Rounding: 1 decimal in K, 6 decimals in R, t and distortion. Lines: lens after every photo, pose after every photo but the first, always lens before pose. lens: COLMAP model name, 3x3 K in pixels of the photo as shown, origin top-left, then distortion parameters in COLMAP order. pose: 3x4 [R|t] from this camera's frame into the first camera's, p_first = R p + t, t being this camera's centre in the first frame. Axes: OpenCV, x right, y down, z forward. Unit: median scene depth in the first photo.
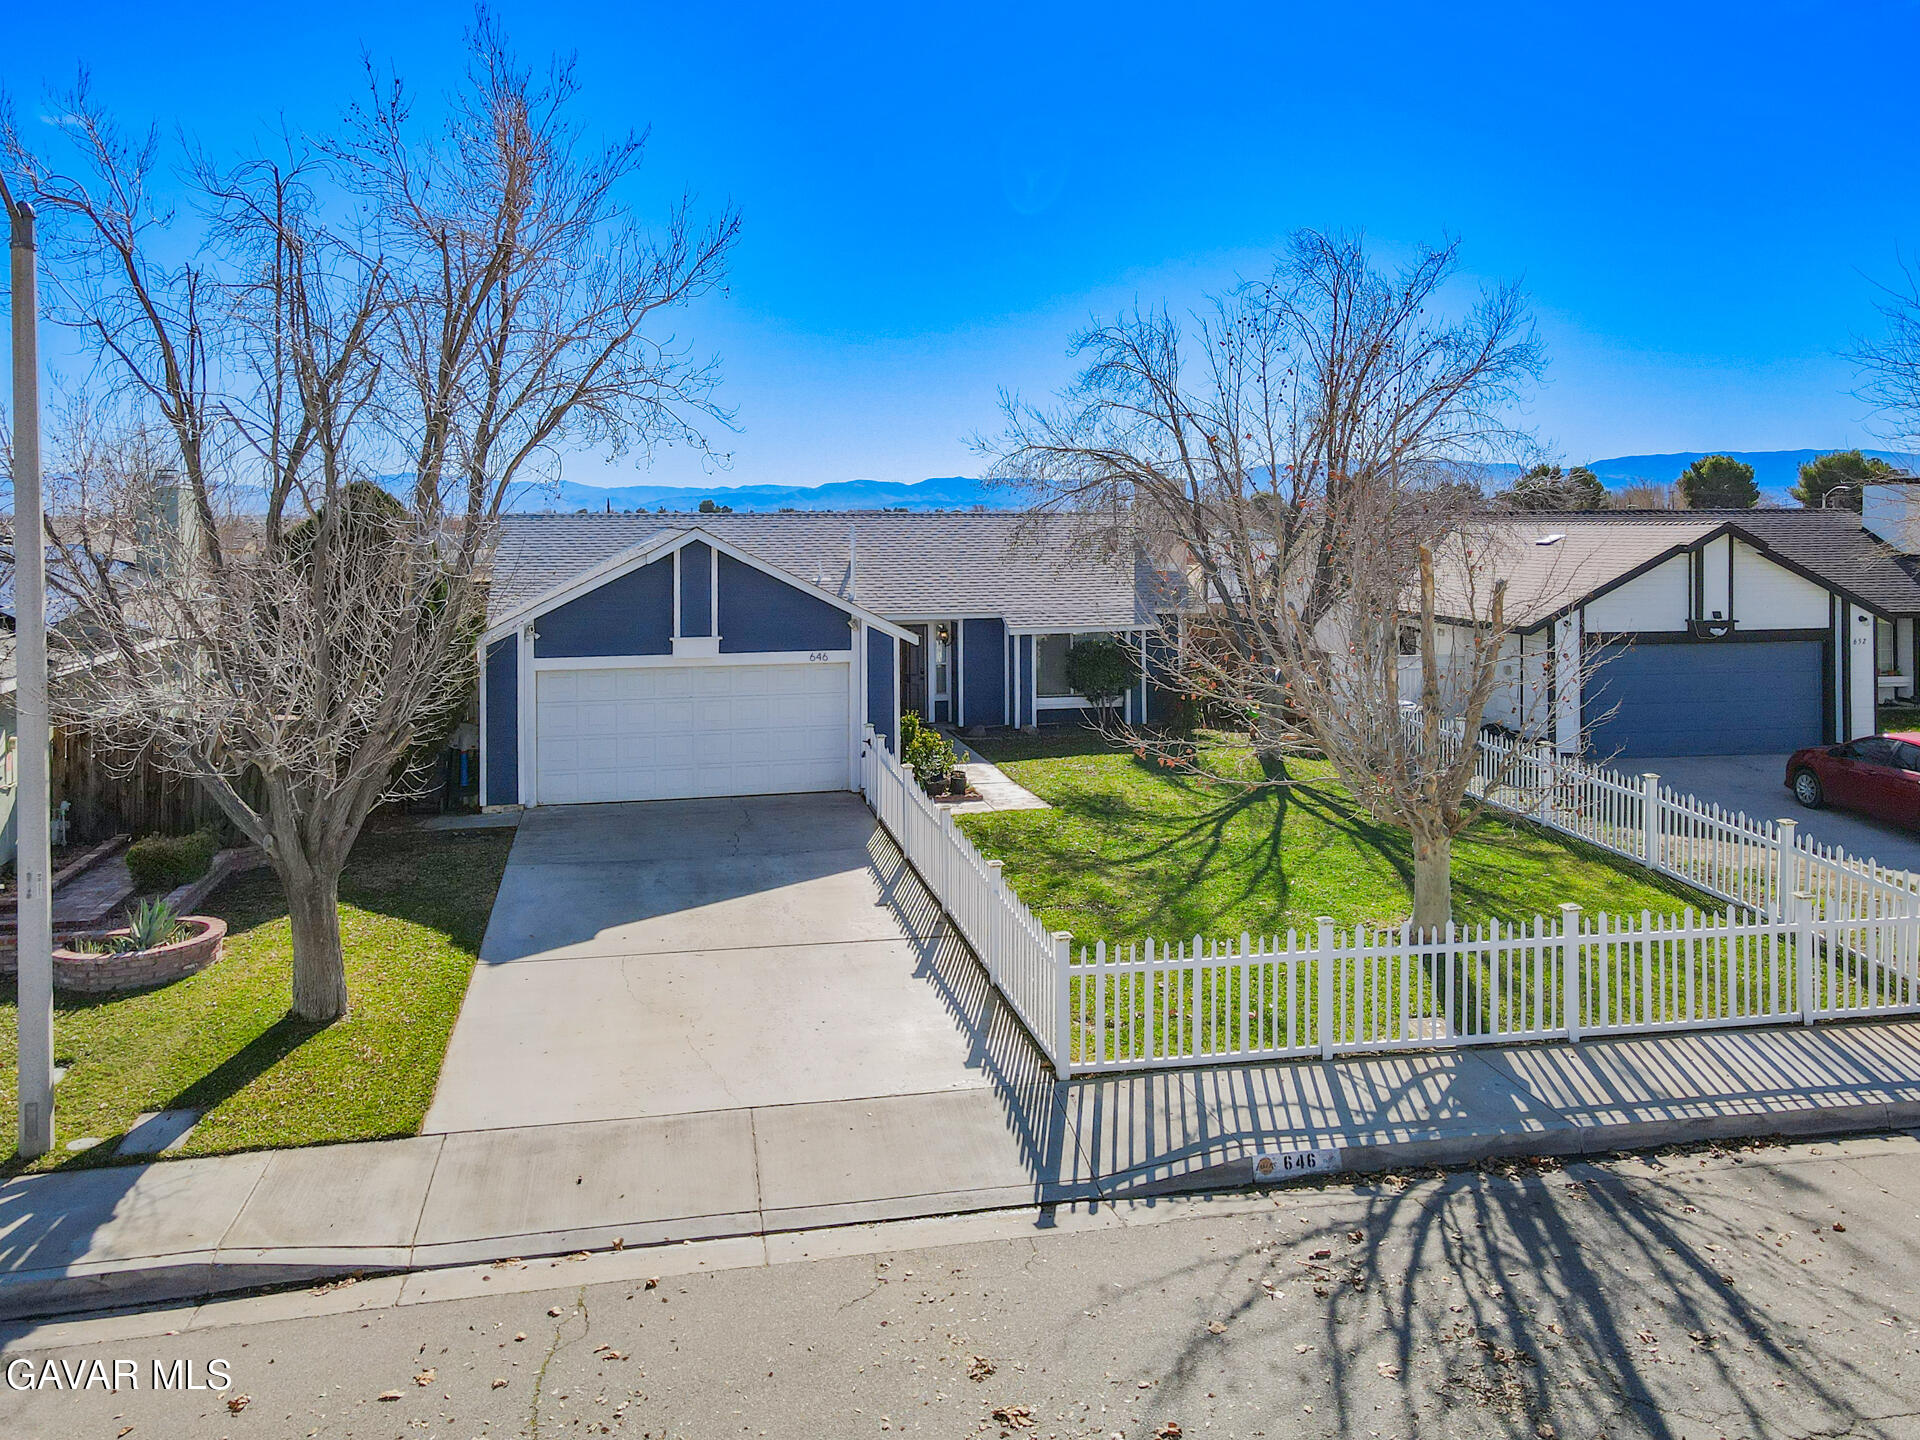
lens RADIAL K [[1477.0, 0, 978.2], [0, 1477.0, 511.8], [0, 0, 1]] dist [0.018996, -0.001966]
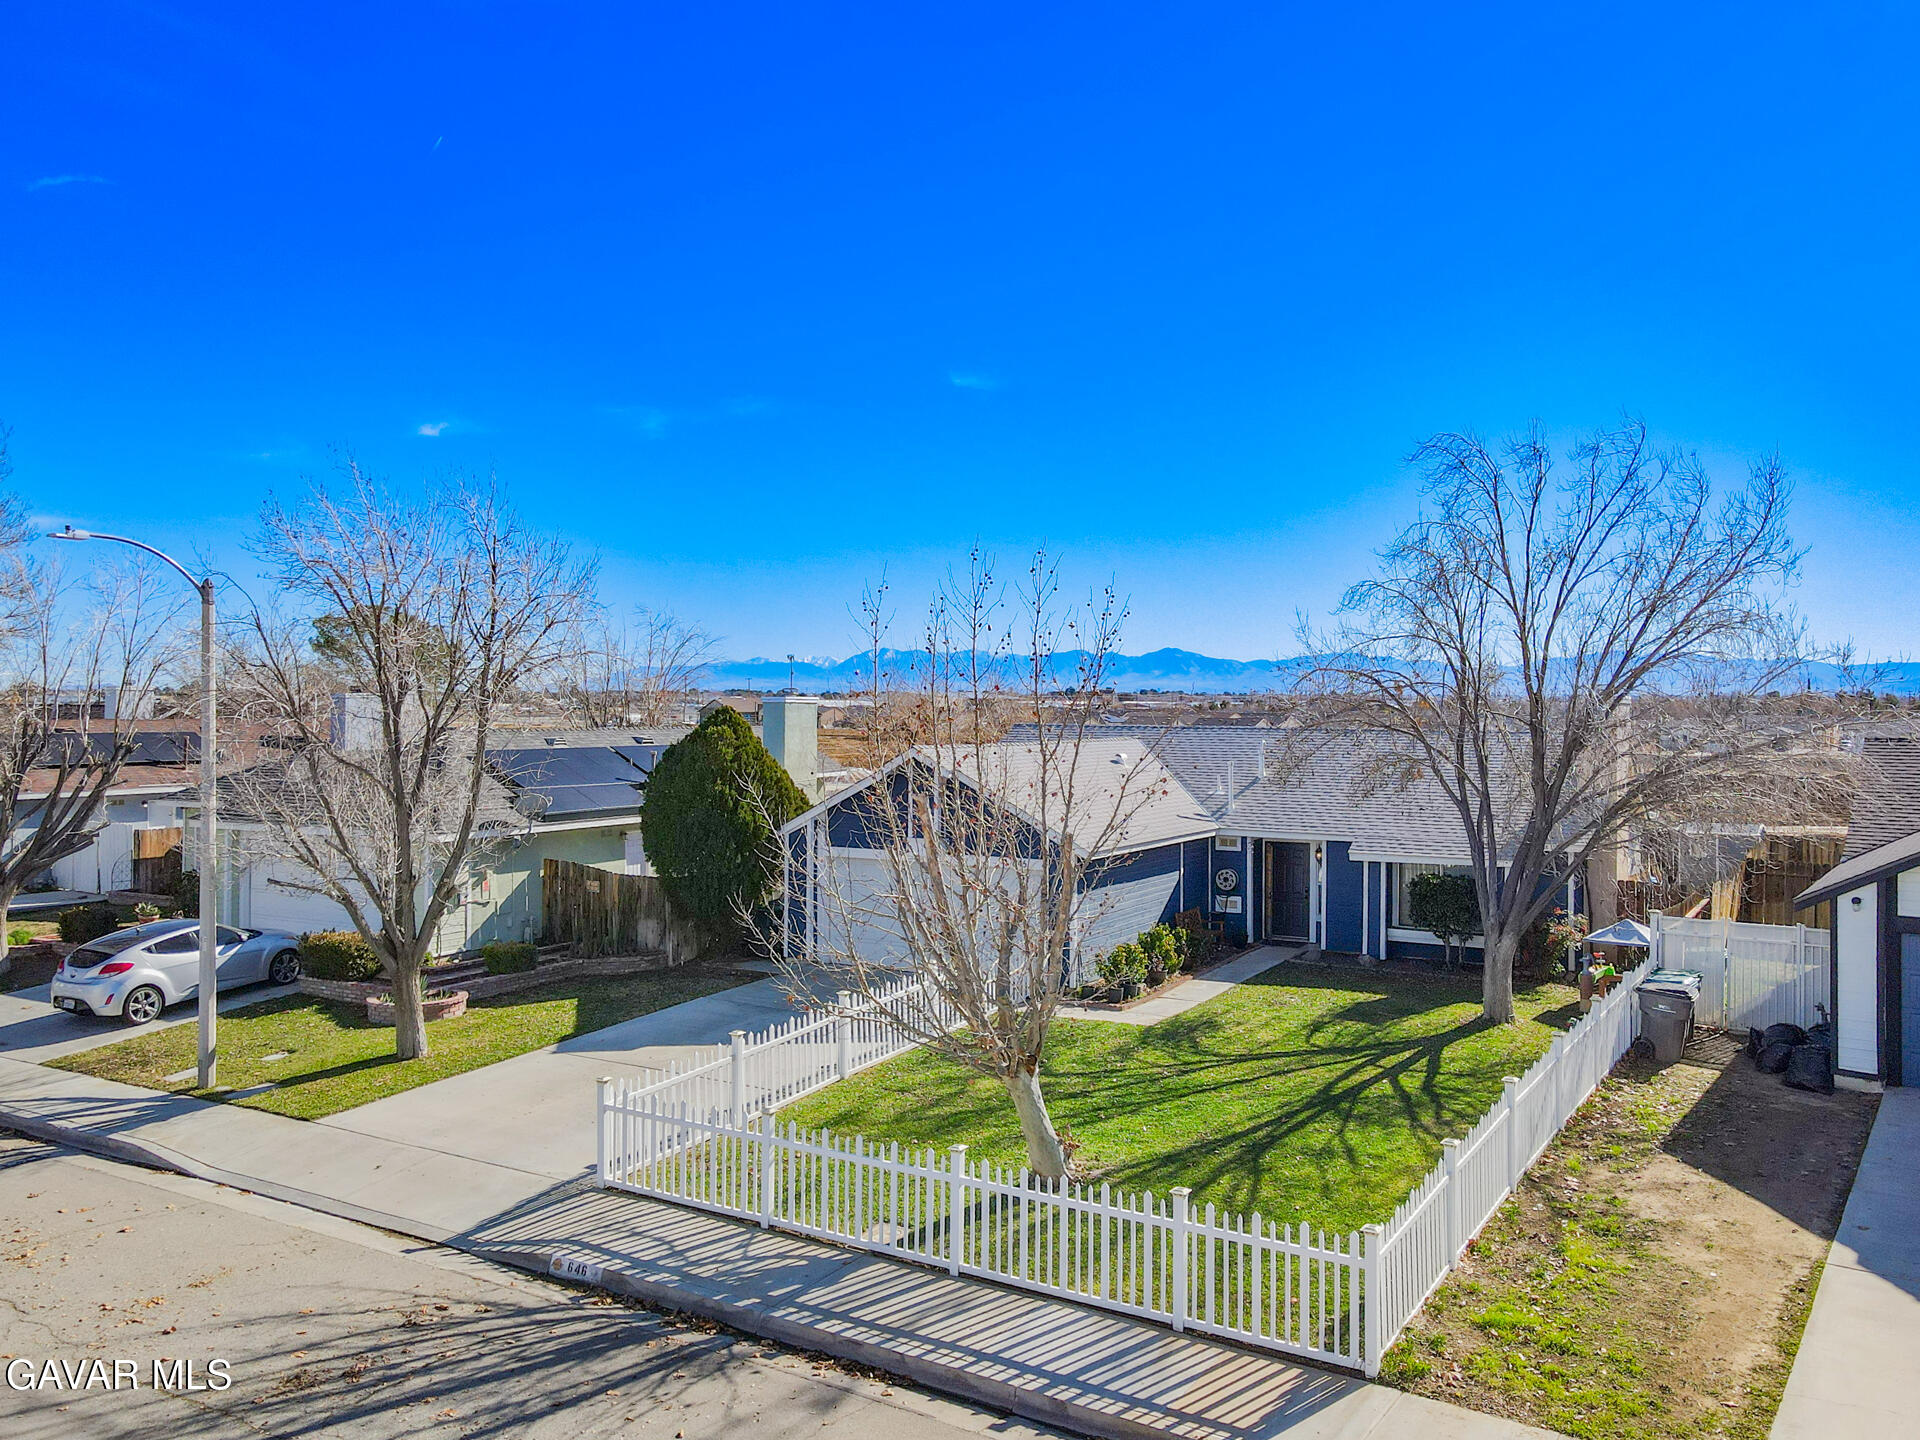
lens RADIAL K [[1527.0, 0, 989.2], [0, 1527.0, 666.8], [0, 0, 1]] dist [0.023379, -0.000056]
pose [[0.729894, -0.006546, -0.683529, 1.221612], [-0.003469, 0.999906, -0.013281, -0.068868], [0.683552, 0.012065, 0.729802, 0.214207]]
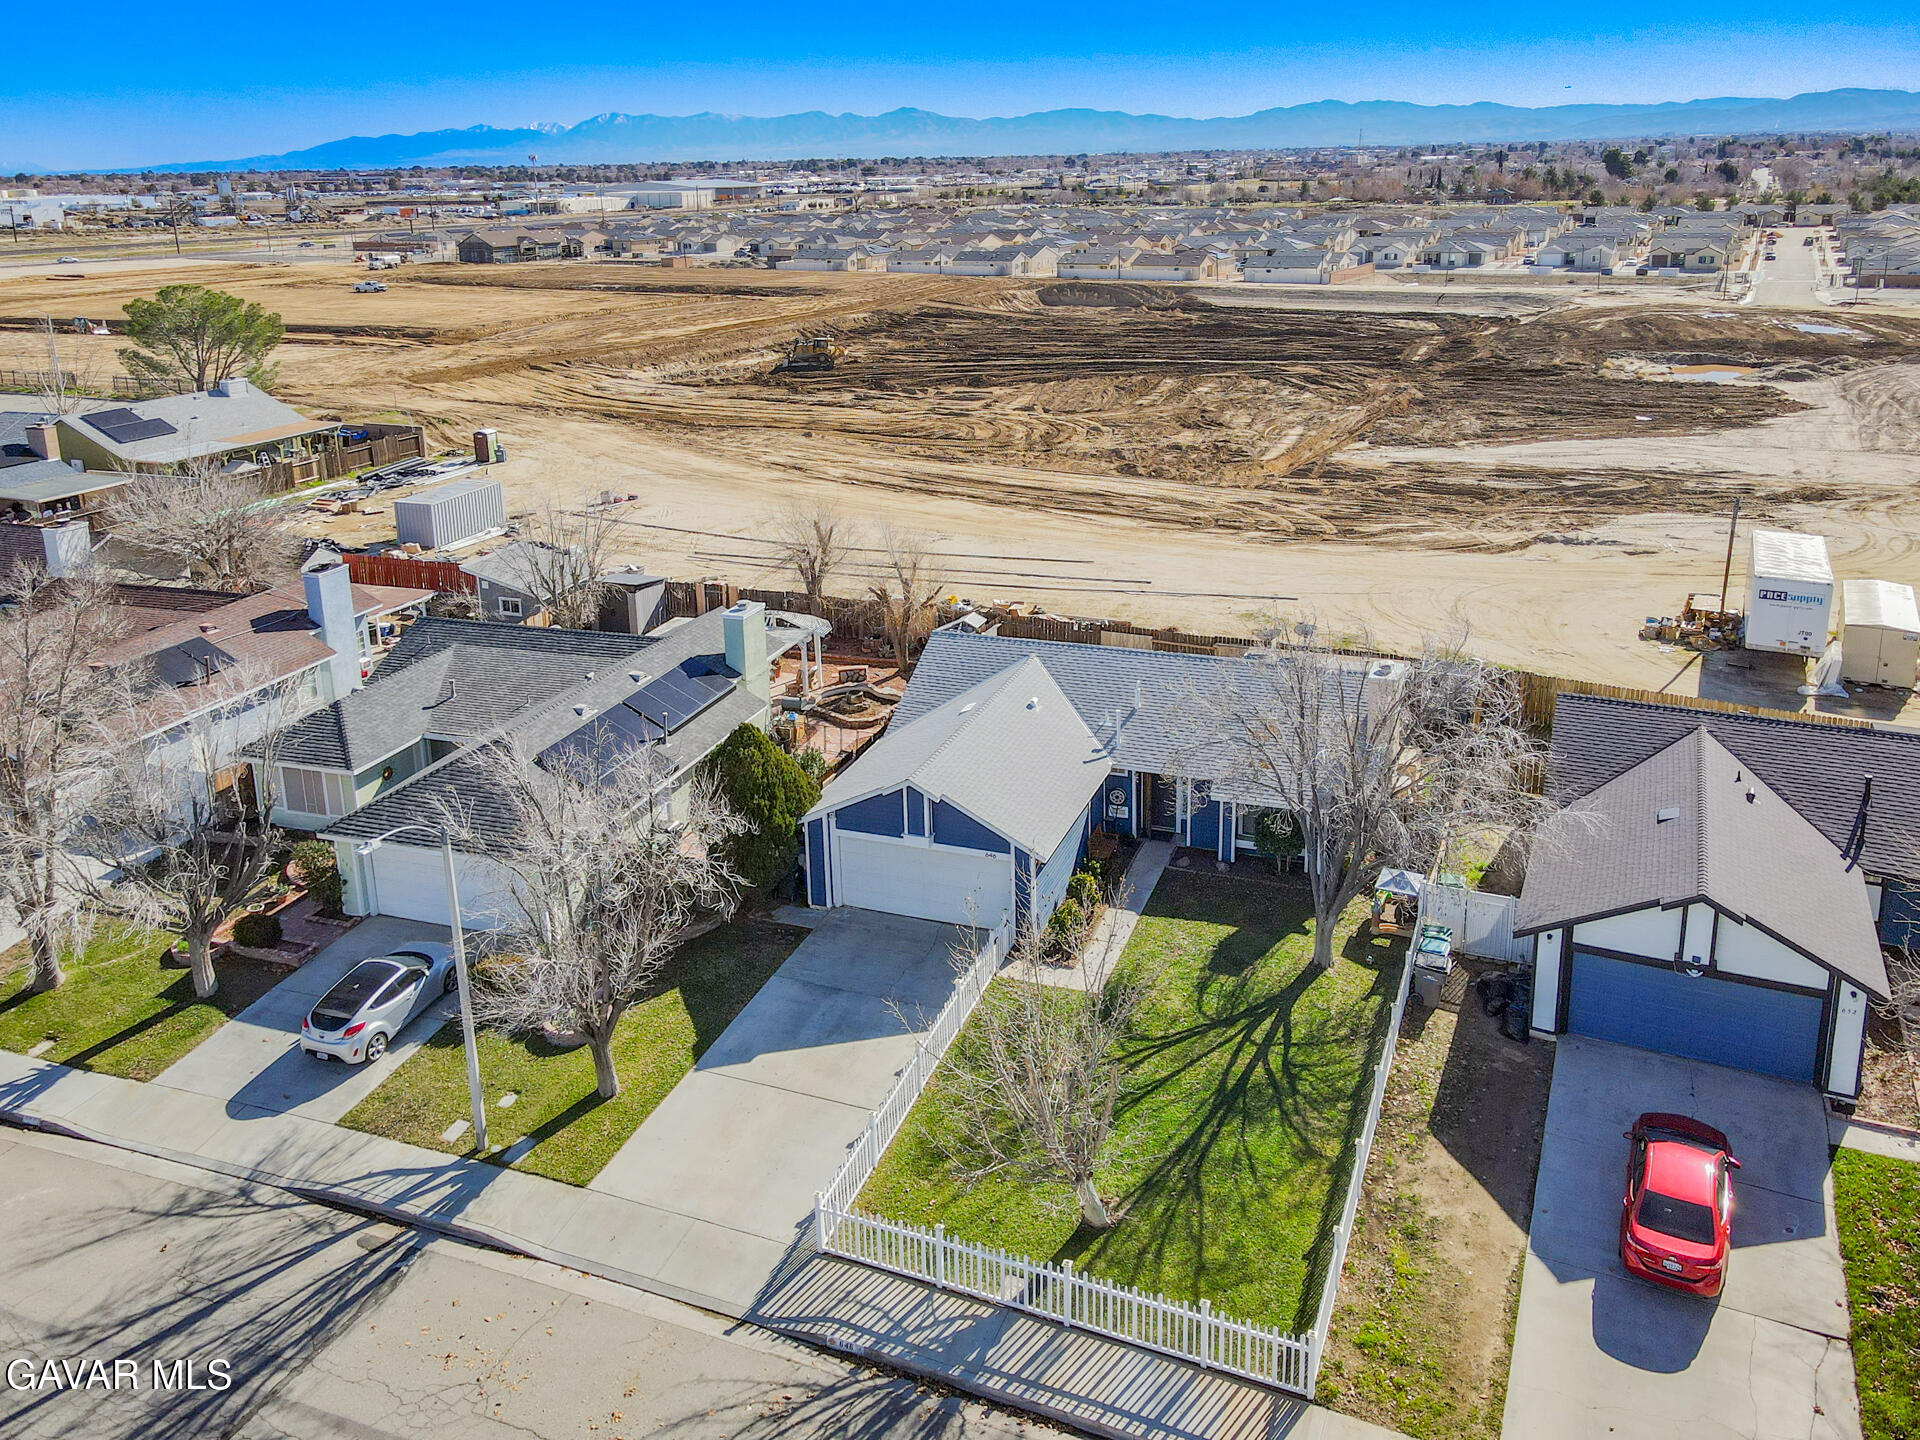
lens RADIAL K [[1477.0, 0, 978.2], [0, 1477.0, 511.8], [0, 0, 1]] dist [0.018996, -0.001966]
pose [[0.829132, 0.112720, -0.547572, 1.273575], [0.022882, 0.971799, 0.234697, -1.135666], [0.558585, -0.207124, 0.803170, -0.377398]]
